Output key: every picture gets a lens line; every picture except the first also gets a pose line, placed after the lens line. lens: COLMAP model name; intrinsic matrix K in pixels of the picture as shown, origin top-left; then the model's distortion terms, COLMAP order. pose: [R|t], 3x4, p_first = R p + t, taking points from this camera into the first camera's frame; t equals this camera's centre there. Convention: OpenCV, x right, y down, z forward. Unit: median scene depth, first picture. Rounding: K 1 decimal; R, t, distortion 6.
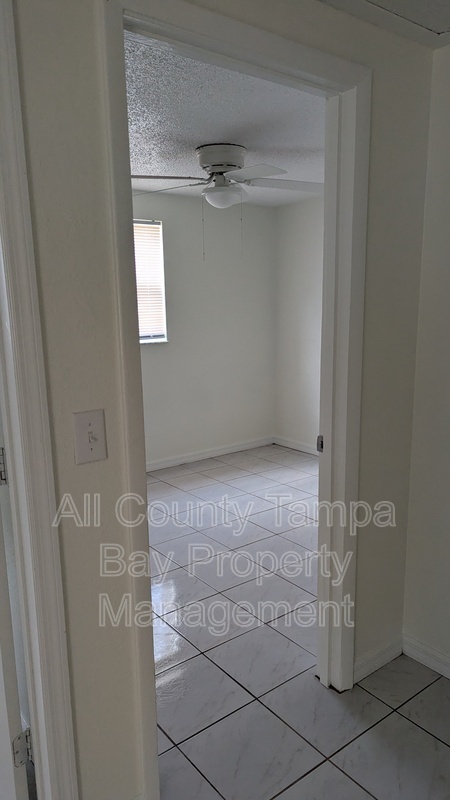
lens RADIAL K [[570.3, 0, 224.1], [0, 570.3, 418.5], [0, 0, 1]] dist [0.026073, -0.013603]
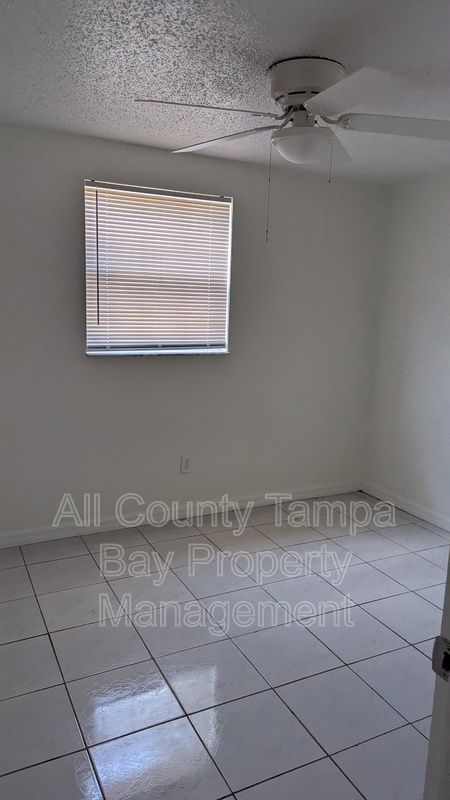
lens RADIAL K [[570.3, 0, 226.1], [0, 570.3, 400.9], [0, 0, 1]] dist [0.026073, -0.013603]
pose [[0.983497, 0.083458, -0.160525, 0.038620], [-0.088173, 0.995852, -0.022463, -0.075309], [0.157985, 0.036246, 0.986776, 0.344738]]
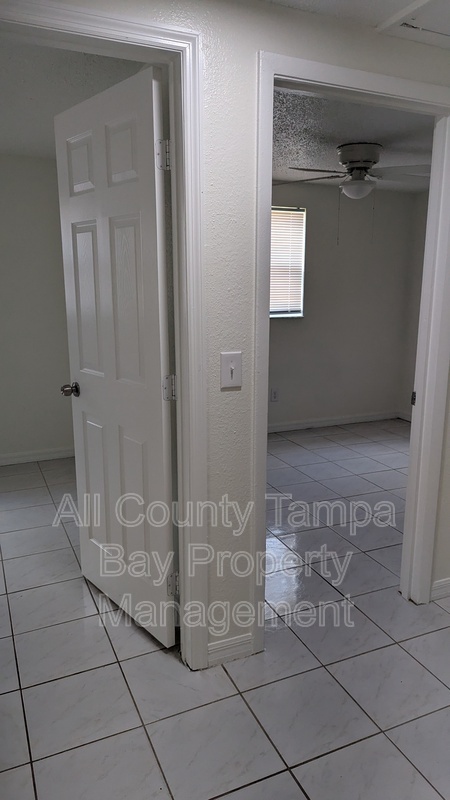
lens RADIAL K [[570.3, 0, 224.3], [0, 570.3, 405.6], [0, 0, 1]] dist [0.026073, -0.013603]
pose [[0.968811, 0.072749, -0.236879, 0.040220], [-0.070493, 0.997350, 0.017992, 0.041301], [0.237561, -0.000733, 0.971372, -0.168256]]
